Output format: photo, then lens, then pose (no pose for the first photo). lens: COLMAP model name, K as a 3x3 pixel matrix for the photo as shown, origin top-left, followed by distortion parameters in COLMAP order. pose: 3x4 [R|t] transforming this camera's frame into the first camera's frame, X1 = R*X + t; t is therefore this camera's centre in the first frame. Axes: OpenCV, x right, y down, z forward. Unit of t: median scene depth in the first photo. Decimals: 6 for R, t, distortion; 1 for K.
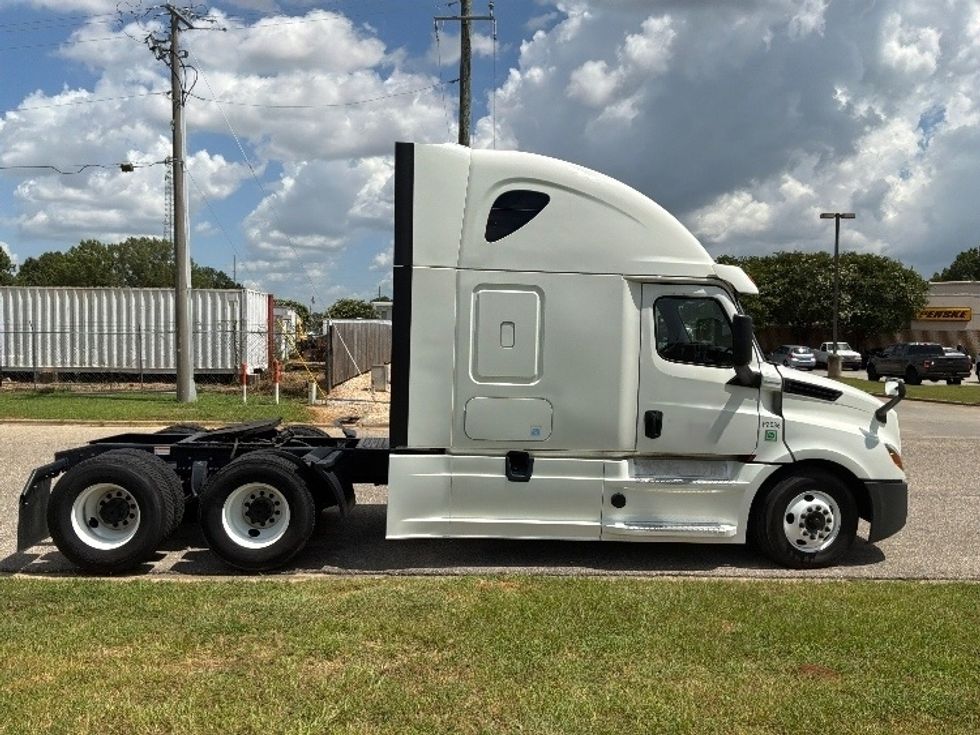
lens RADIAL K [[844.6, 0, 490.0], [0, 844.6, 367.5], [0, 0, 1]] dist [-0.014073, -0.019232]
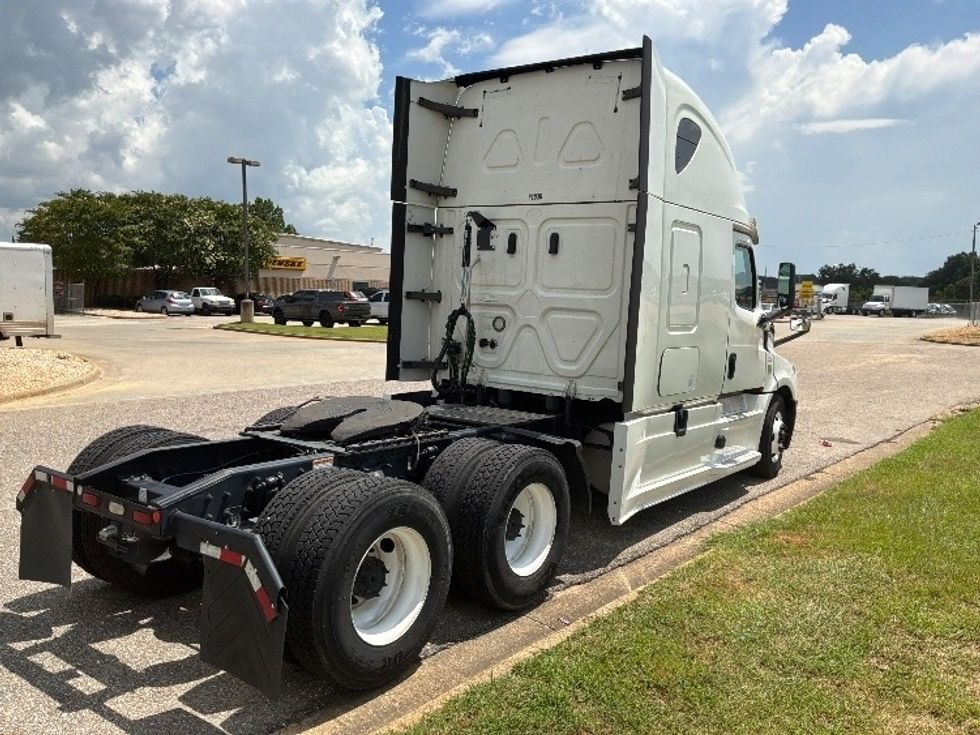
lens RADIAL K [[809.7, 0, 487.3], [0, 809.7, 426.9], [0, 0, 1]] dist [0.017811, -0.011039]
pose [[0.649026, -0.121270, 0.751038, -0.131682], [0.015782, 0.989147, 0.146079, -0.001884], [-0.760602, -0.082956, 0.643896, 0.097312]]
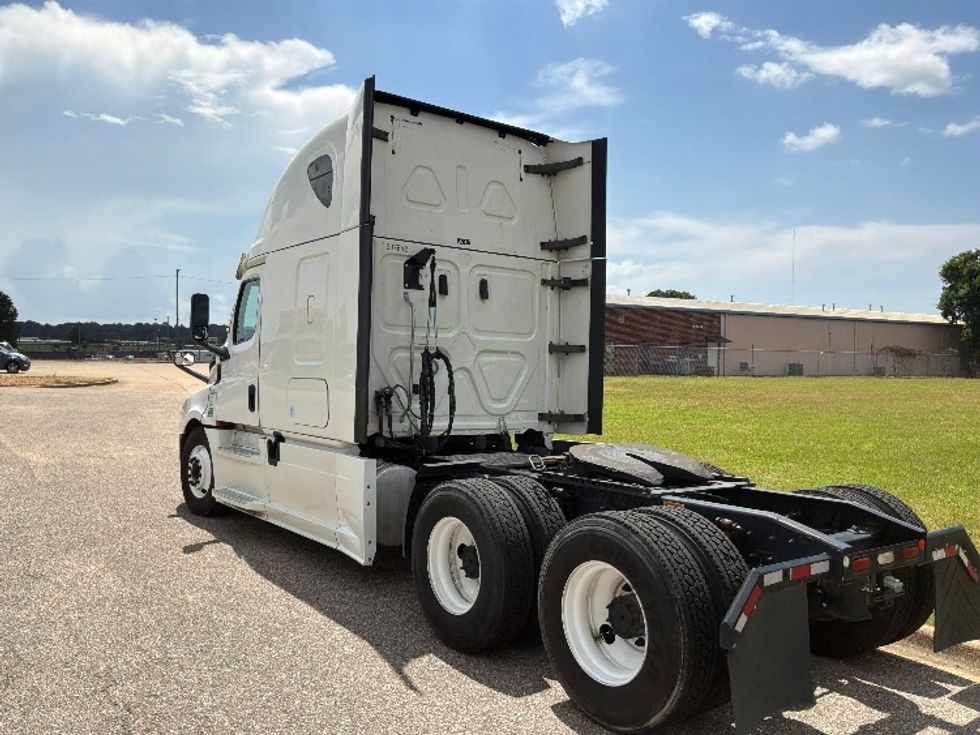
lens RADIAL K [[809.7, 0, 487.3], [0, 809.7, 426.9], [0, 0, 1]] dist [0.017811, -0.011039]
pose [[-0.554313, -0.095319, 0.826832, -0.139536], [0.007580, 0.992801, 0.119534, -0.005595], [-0.832273, 0.072527, -0.549601, 0.273142]]
